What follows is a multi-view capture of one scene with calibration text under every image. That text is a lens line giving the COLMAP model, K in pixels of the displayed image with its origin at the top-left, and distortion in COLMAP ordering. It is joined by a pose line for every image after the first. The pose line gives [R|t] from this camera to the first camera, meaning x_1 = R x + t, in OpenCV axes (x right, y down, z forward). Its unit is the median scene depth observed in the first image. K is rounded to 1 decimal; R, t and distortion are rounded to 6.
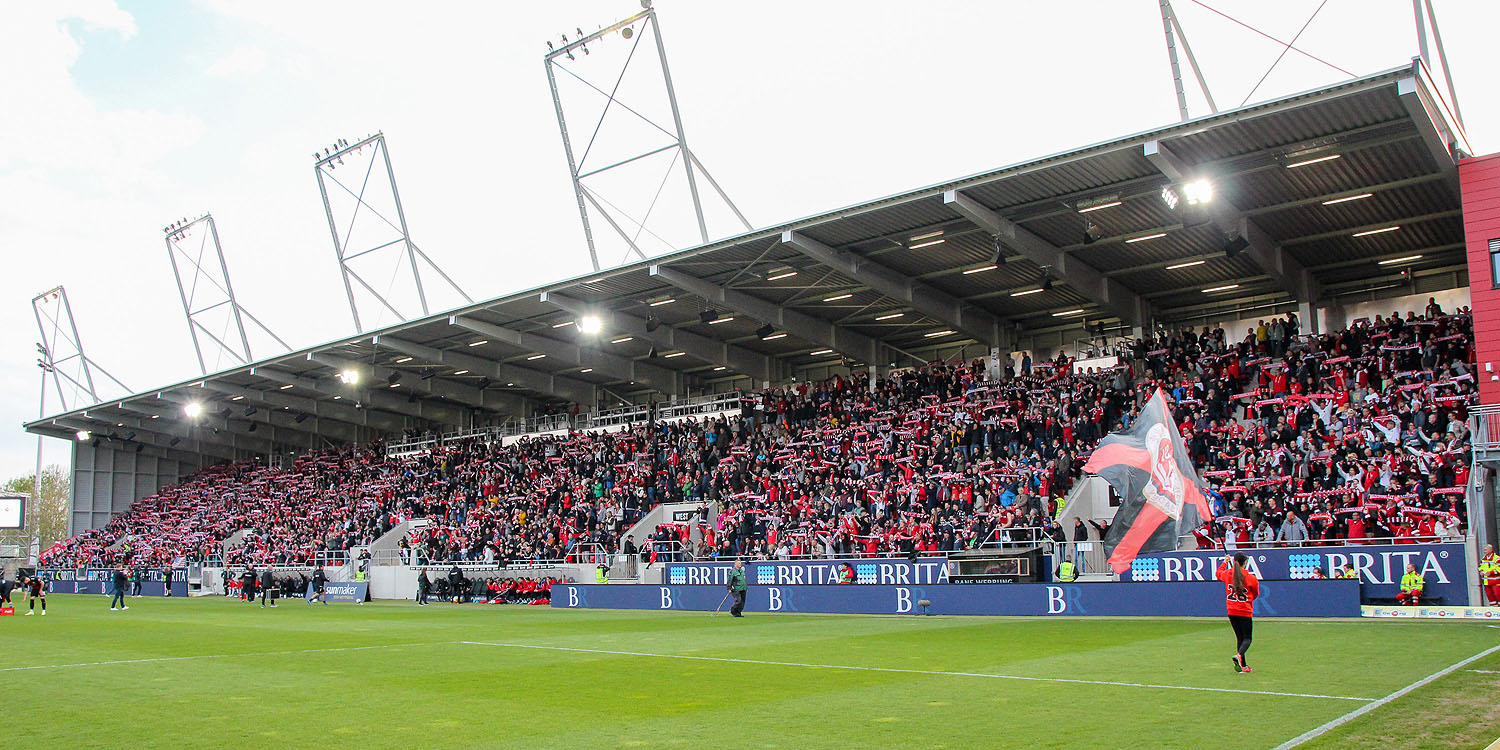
lens RADIAL K [[1169.6, 0, 750.0], [0, 1169.6, 375.0], [0, 0, 1]] dist [-0.034945, 0.000012]
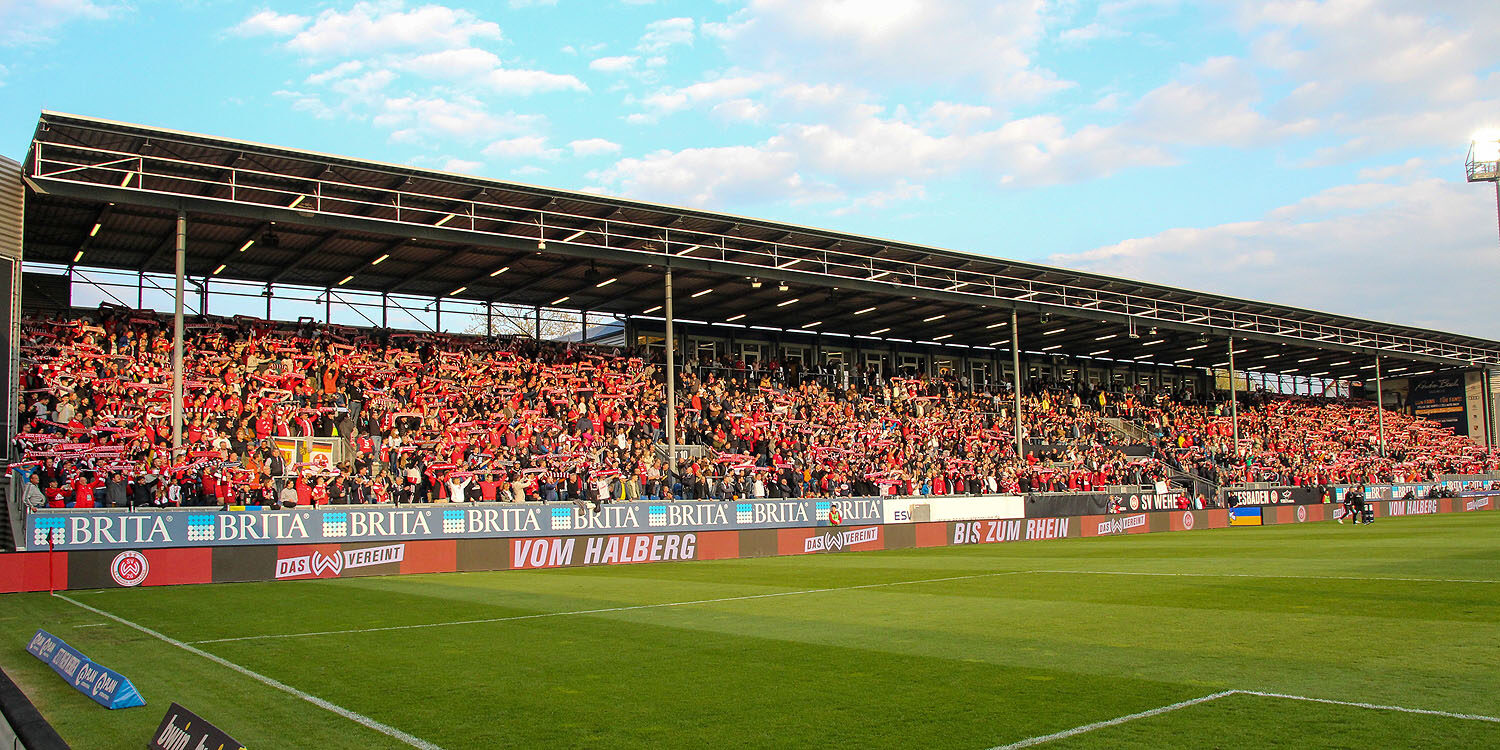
lens RADIAL K [[1169.6, 0, 750.0], [0, 1169.6, 375.0], [0, 0, 1]] dist [-0.034945, 0.000012]
pose [[0.226765, 0.119627, 0.966575, -0.782068], [-0.141009, 0.986004, -0.088950, 0.086718], [-0.963688, -0.116125, 0.240460, 0.447179]]
